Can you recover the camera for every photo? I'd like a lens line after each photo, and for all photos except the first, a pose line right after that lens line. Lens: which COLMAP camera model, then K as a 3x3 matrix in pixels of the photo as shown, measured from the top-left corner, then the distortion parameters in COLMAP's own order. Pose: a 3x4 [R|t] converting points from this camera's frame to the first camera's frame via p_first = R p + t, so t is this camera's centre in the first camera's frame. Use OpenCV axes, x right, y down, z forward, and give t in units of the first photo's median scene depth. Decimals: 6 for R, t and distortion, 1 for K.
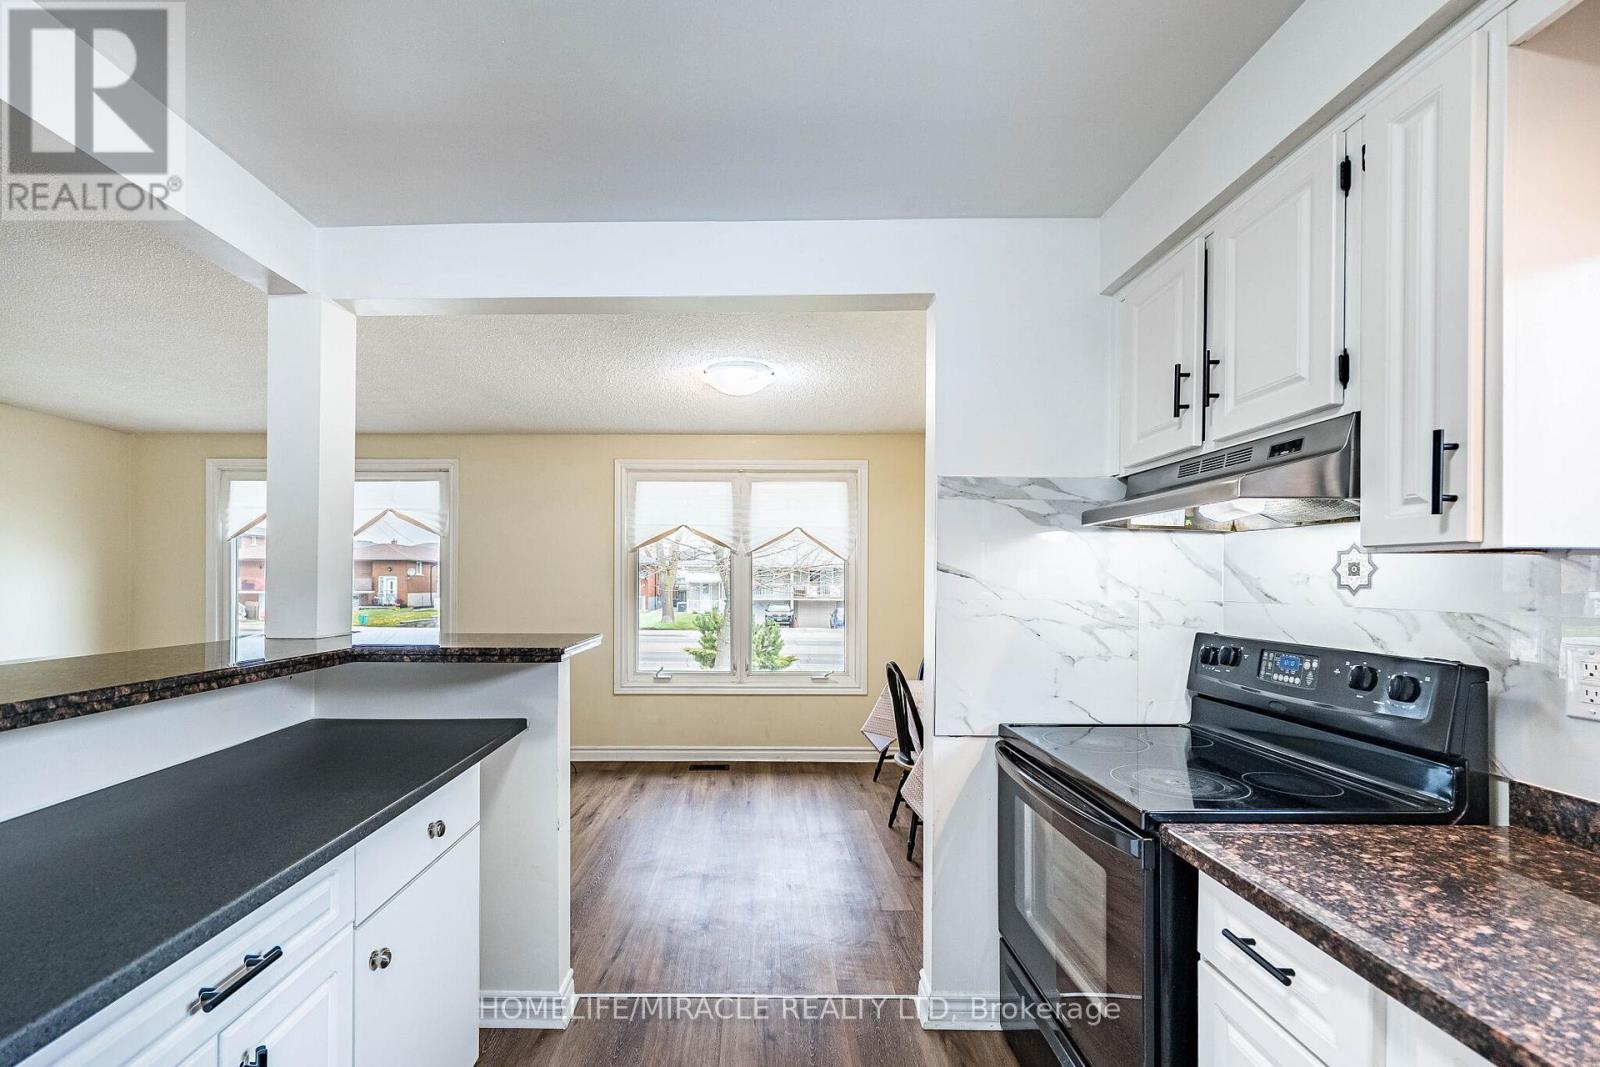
lens RADIAL K [[661.2, 0, 754.6], [0, 661.2, 582.8], [0, 0, 1]] dist [-0.000072, -0.000007]
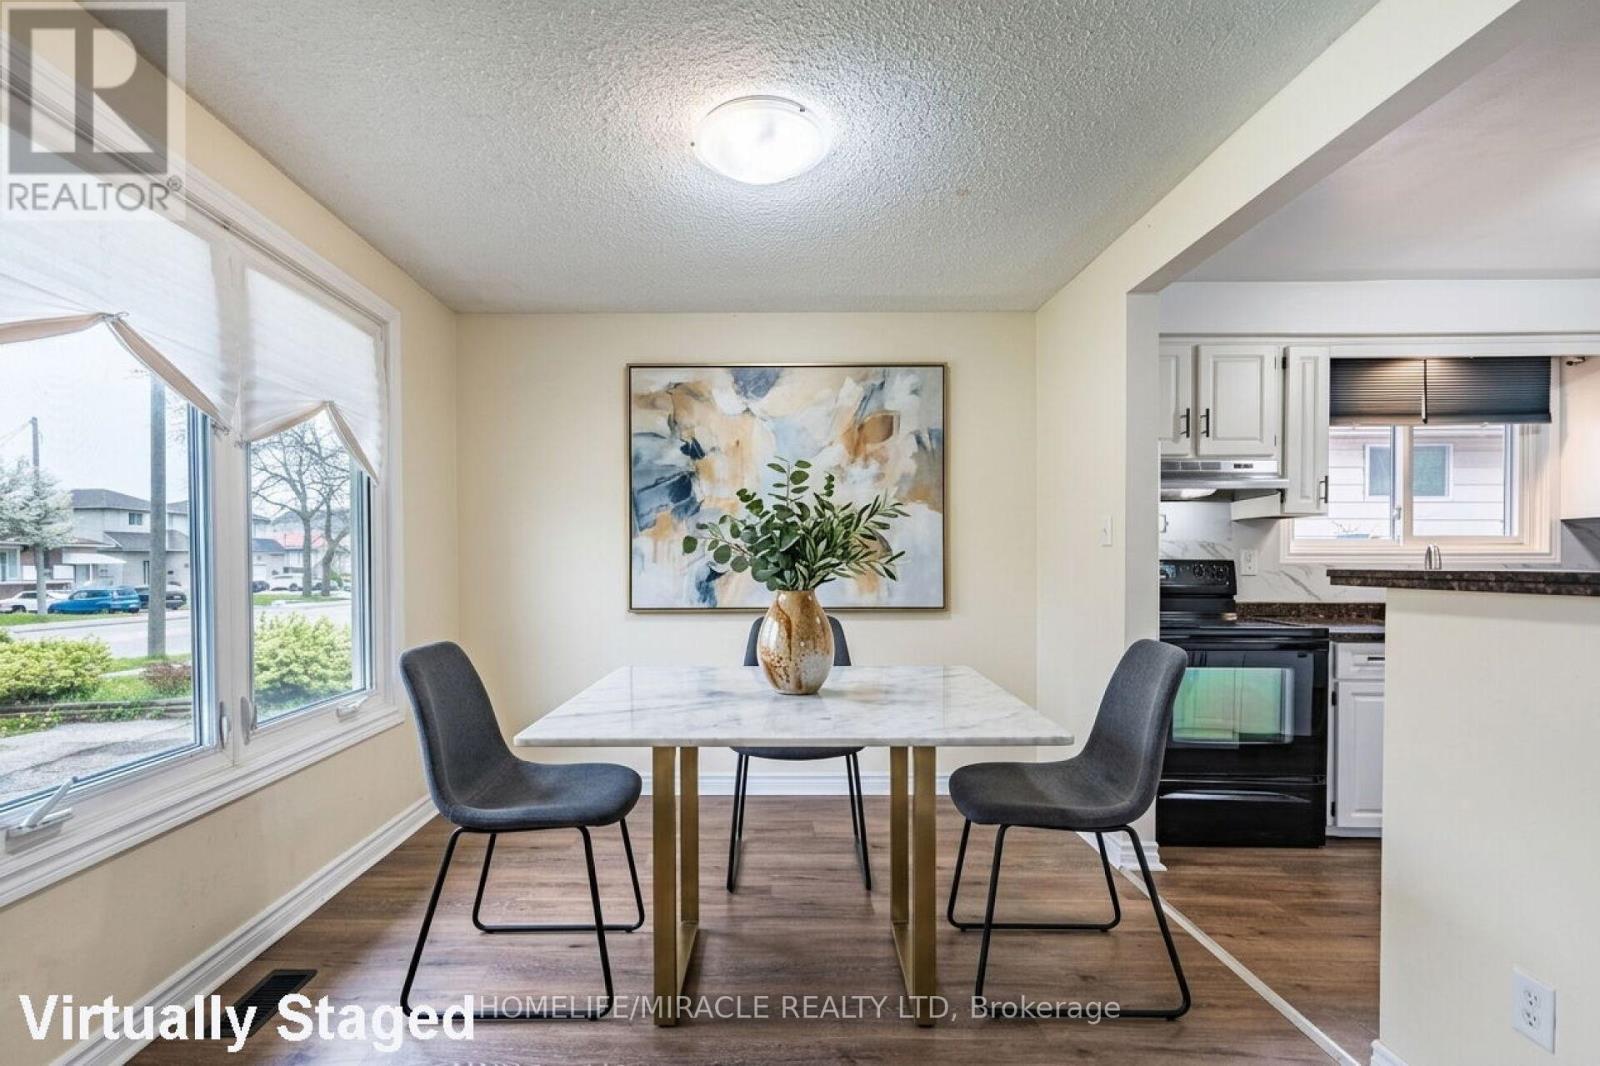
lens RADIAL K [[708.7, 0, 714.2], [0, 708.7, 582.5], [0, 0, 1]] dist [-0.001139, -0.000249]
pose [[0.044726, -0.019882, 0.998801, -1.397658], [0.000936, 0.999802, 0.019860, 0.117858], [-0.998999, 0.000047, 0.044736, 2.225522]]
